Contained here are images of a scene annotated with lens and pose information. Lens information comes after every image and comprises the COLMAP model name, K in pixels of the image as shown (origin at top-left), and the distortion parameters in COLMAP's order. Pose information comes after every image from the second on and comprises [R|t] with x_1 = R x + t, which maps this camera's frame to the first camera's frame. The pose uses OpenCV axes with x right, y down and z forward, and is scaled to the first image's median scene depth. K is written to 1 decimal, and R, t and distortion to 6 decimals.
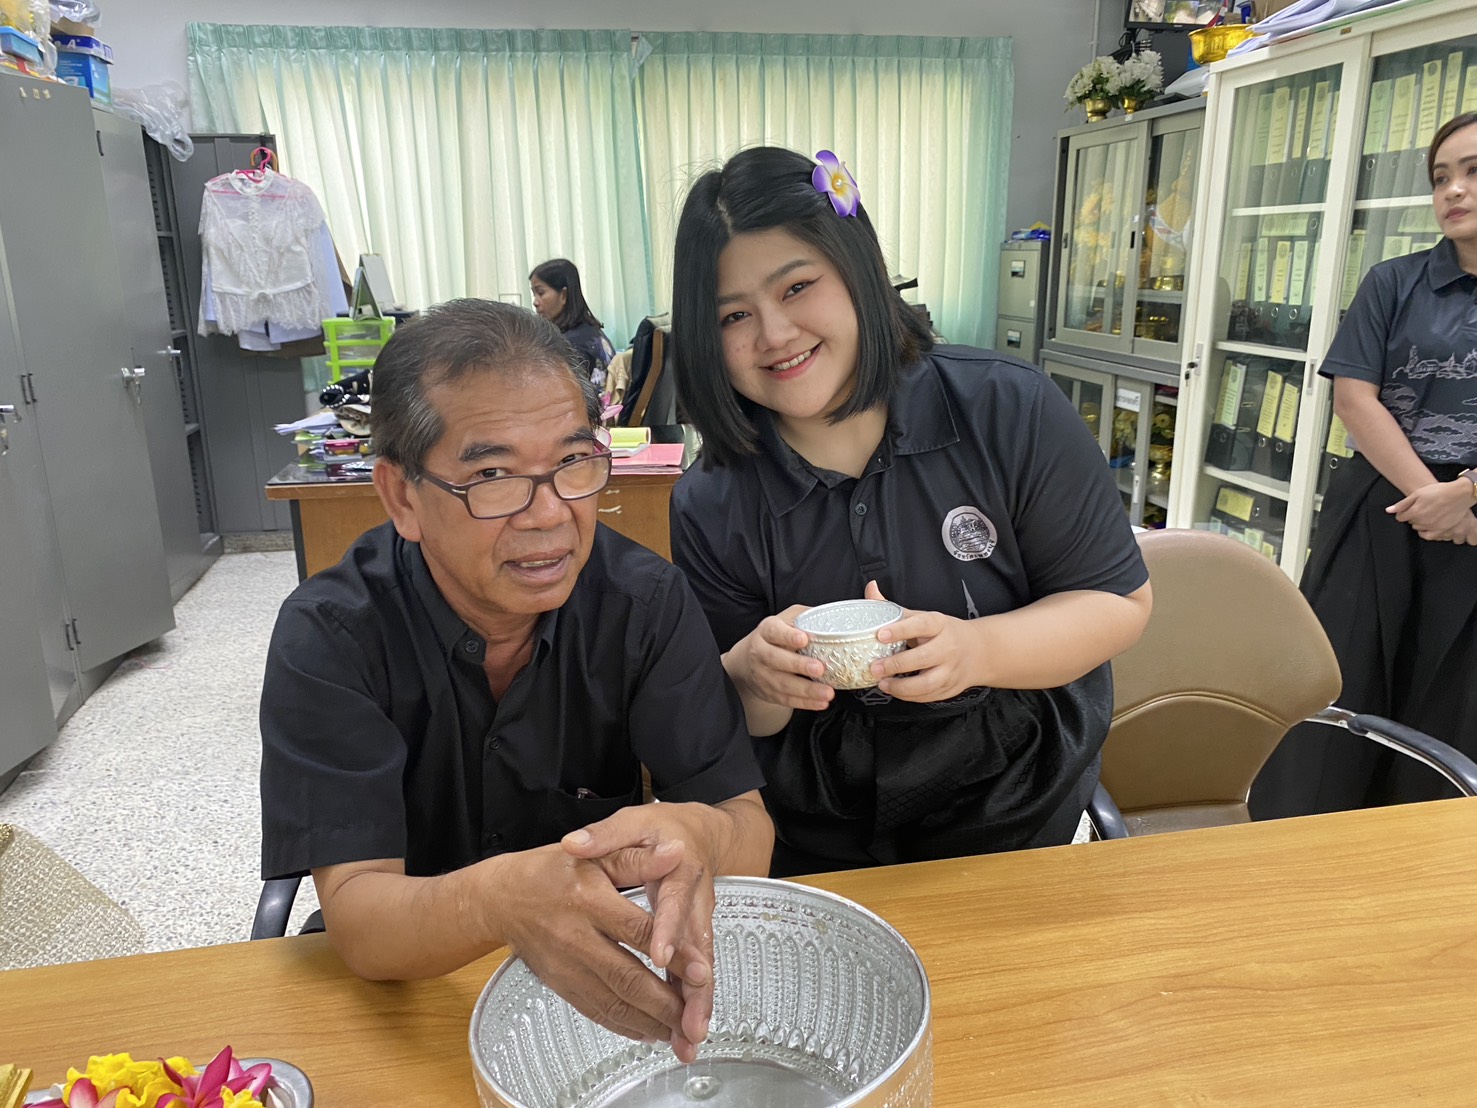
lens RADIAL K [[1126.4, 0, 728.0], [0, 1126.4, 558.7], [0, 0, 1]] dist [0.023856, -0.017283]
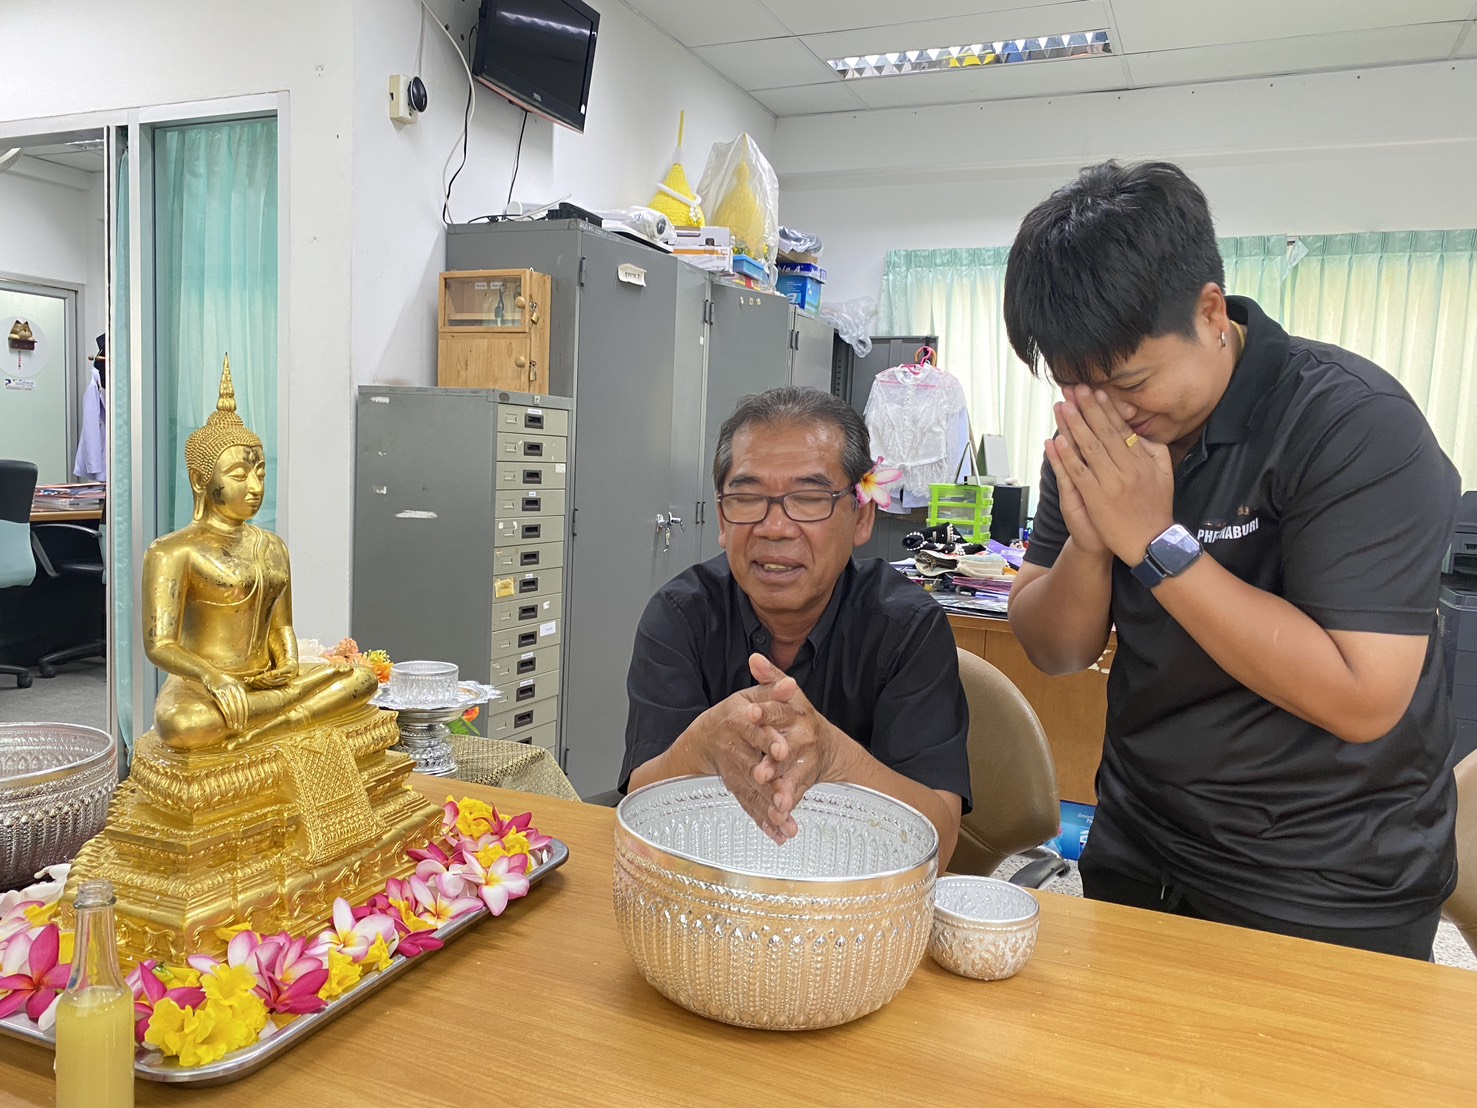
lens RADIAL K [[1126.4, 0, 728.0], [0, 1126.4, 558.7], [0, 0, 1]] dist [0.023856, -0.017283]
pose [[0.823922, 0.103338, -0.557202, 0.099478], [-0.203534, 0.971590, -0.120772, 0.037546], [0.528891, 0.212916, 0.821548, -0.032850]]
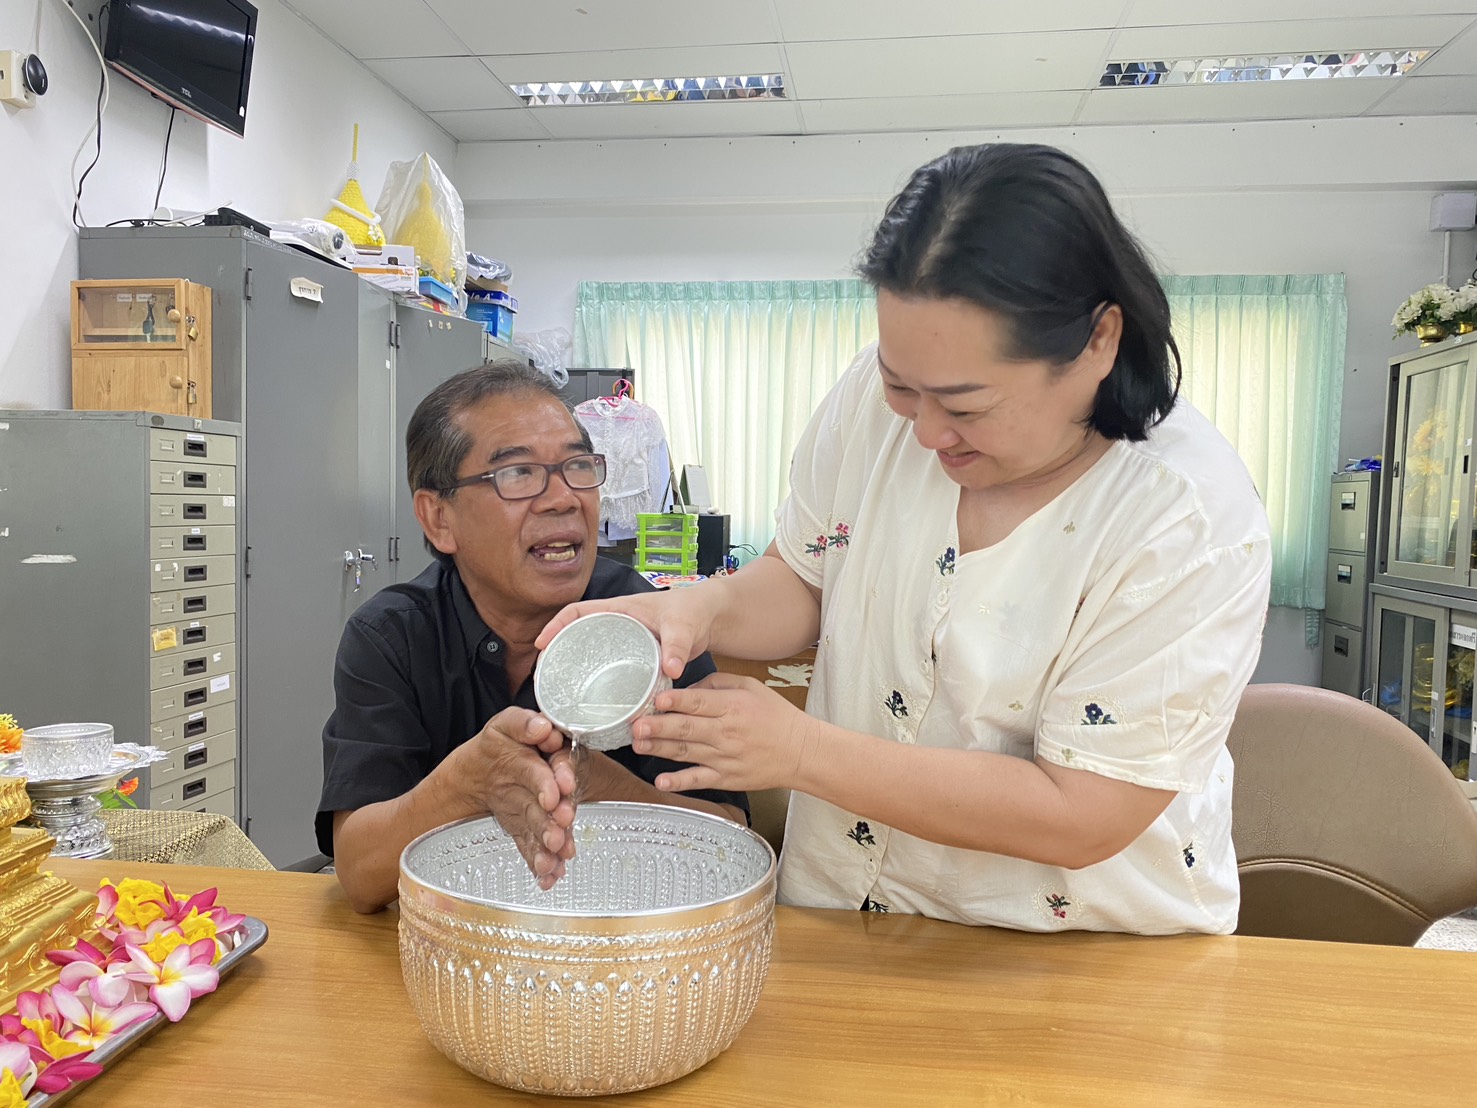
lens RADIAL K [[1127.8, 0, 727.7], [0, 1127.8, 564.7], [0, 0, 1]] dist [0.014282, -0.003436]
pose [[0.945889, 0.051159, -0.320432, 0.080557], [-0.118797, 0.973533, -0.195247, 0.042943], [0.301963, 0.222748, 0.926931, -0.013916]]
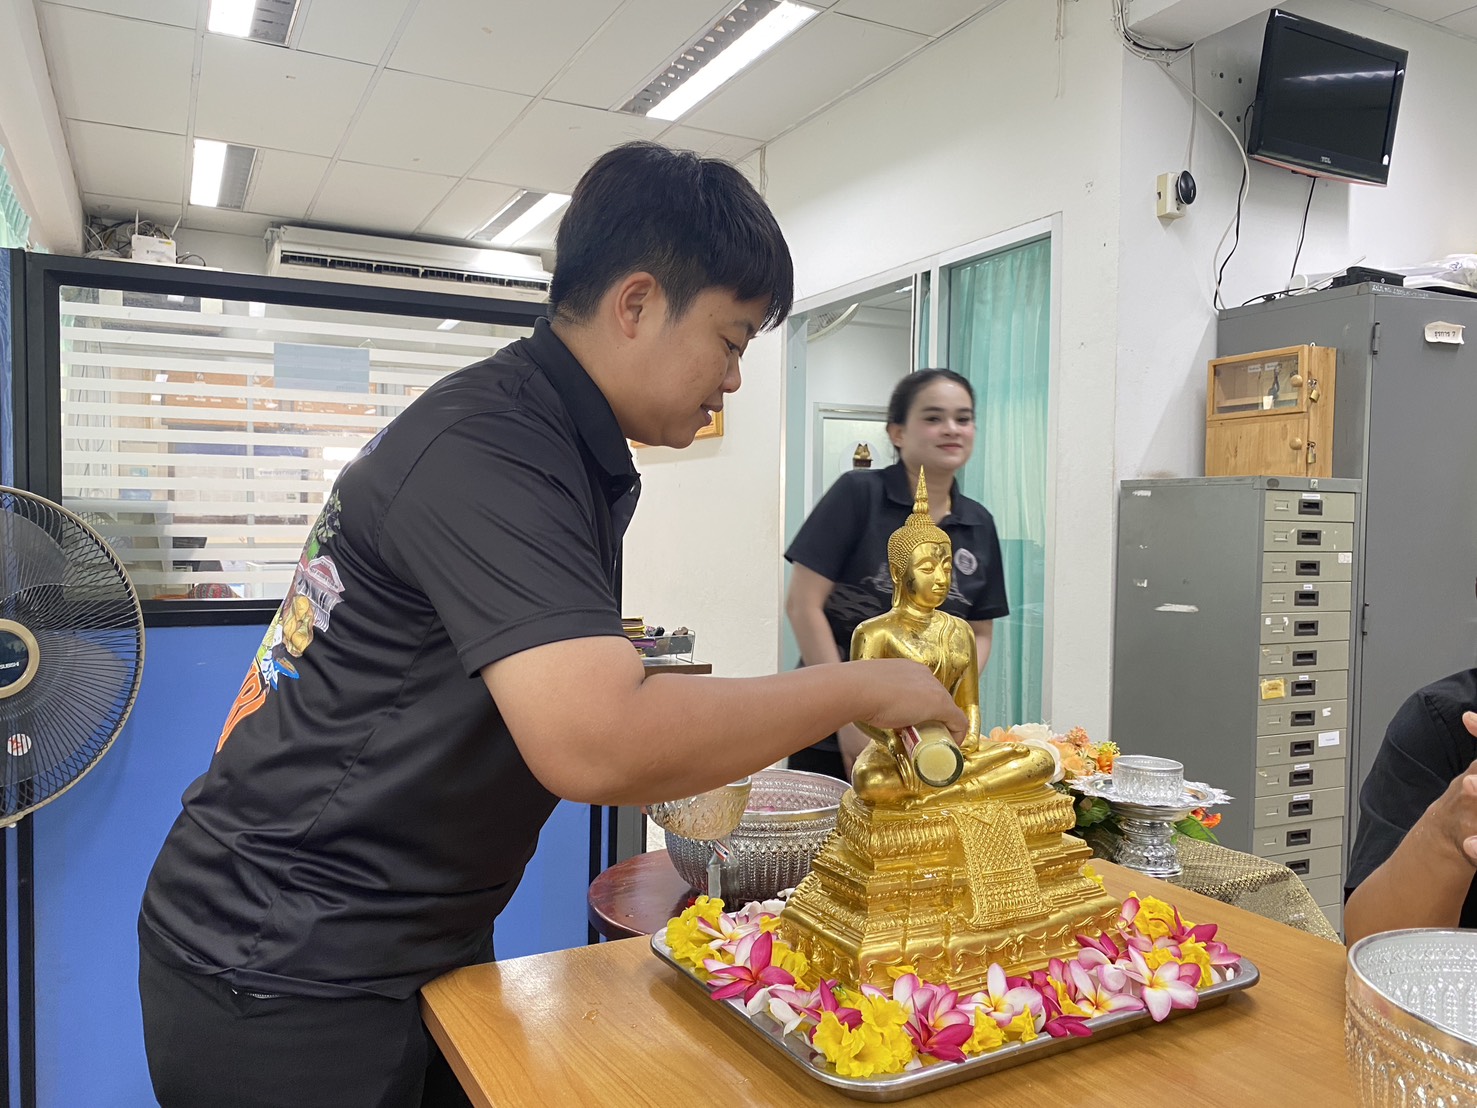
lens RADIAL K [[1127.8, 0, 727.7], [0, 1127.8, 564.7], [0, 0, 1]] dist [0.014282, -0.003436]
pose [[0.284171, 0.052716, -0.957323, 0.122006], [-0.271049, 0.962173, -0.027475, 0.033100], [0.919662, 0.267290, 0.287711, -0.019963]]
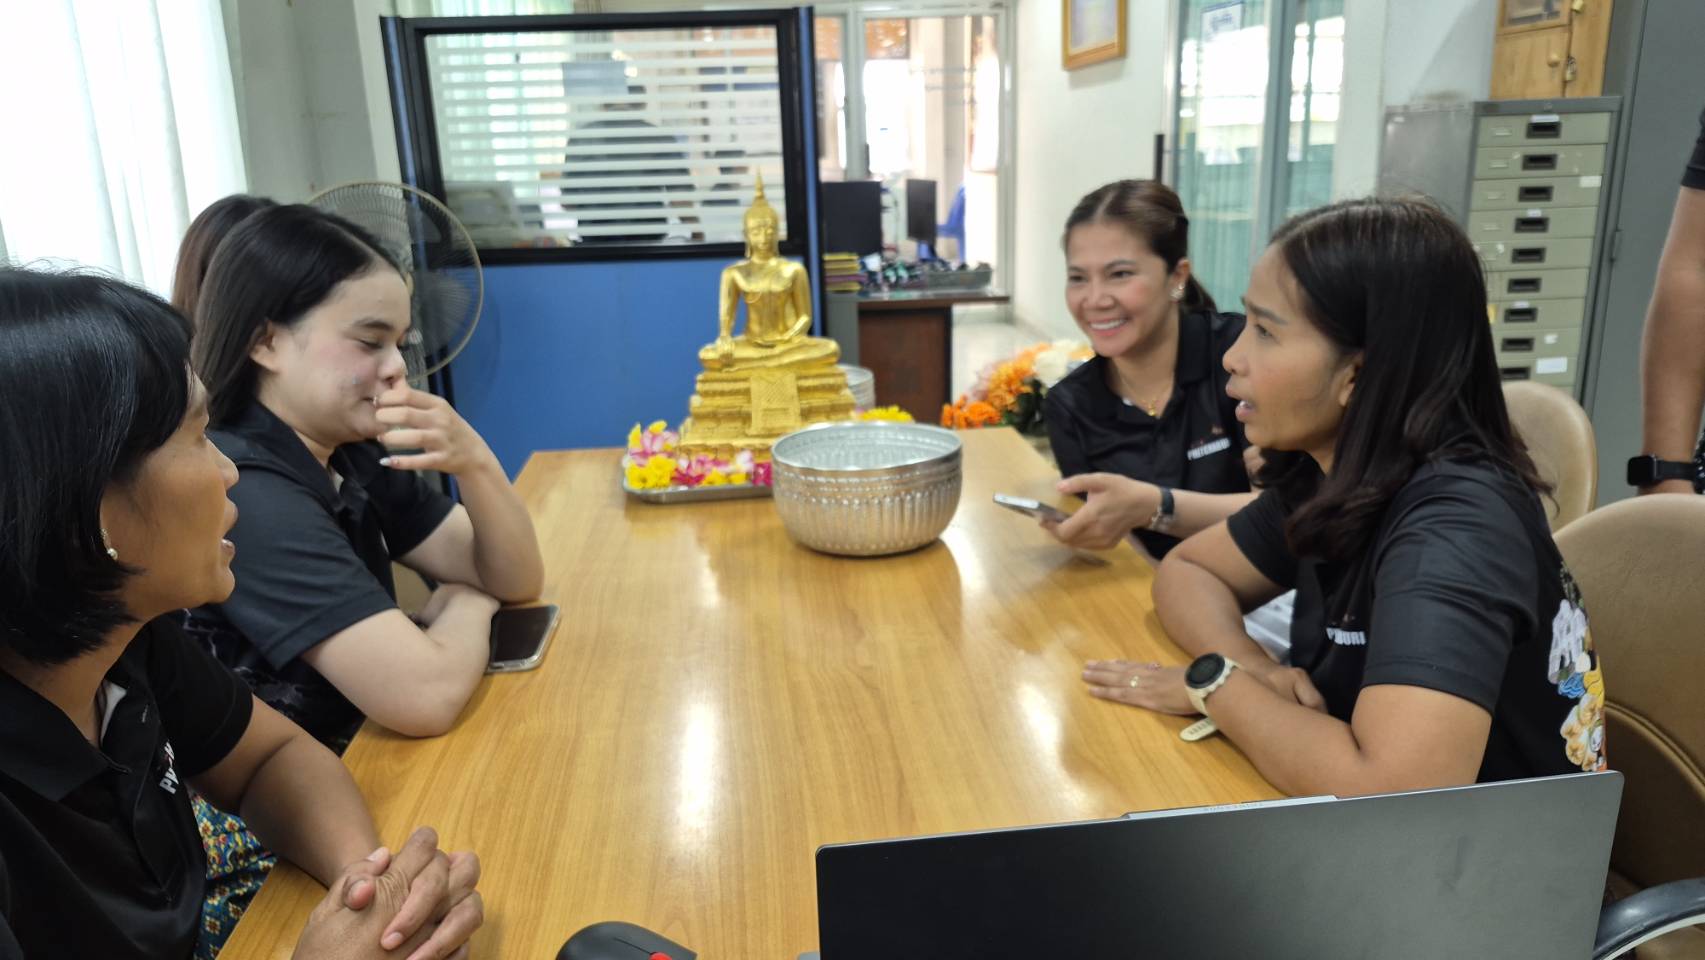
lens RADIAL K [[1226.6, 0, 859.5], [0, 1226.6, 512.2], [0, 0, 1]] dist [0.066682, -0.130657]
pose [[-0.101858, 0.307035, -0.946232, 0.344628], [-0.228913, 0.918420, 0.322652, -0.041617], [0.968103, 0.249469, -0.023264, 0.154111]]
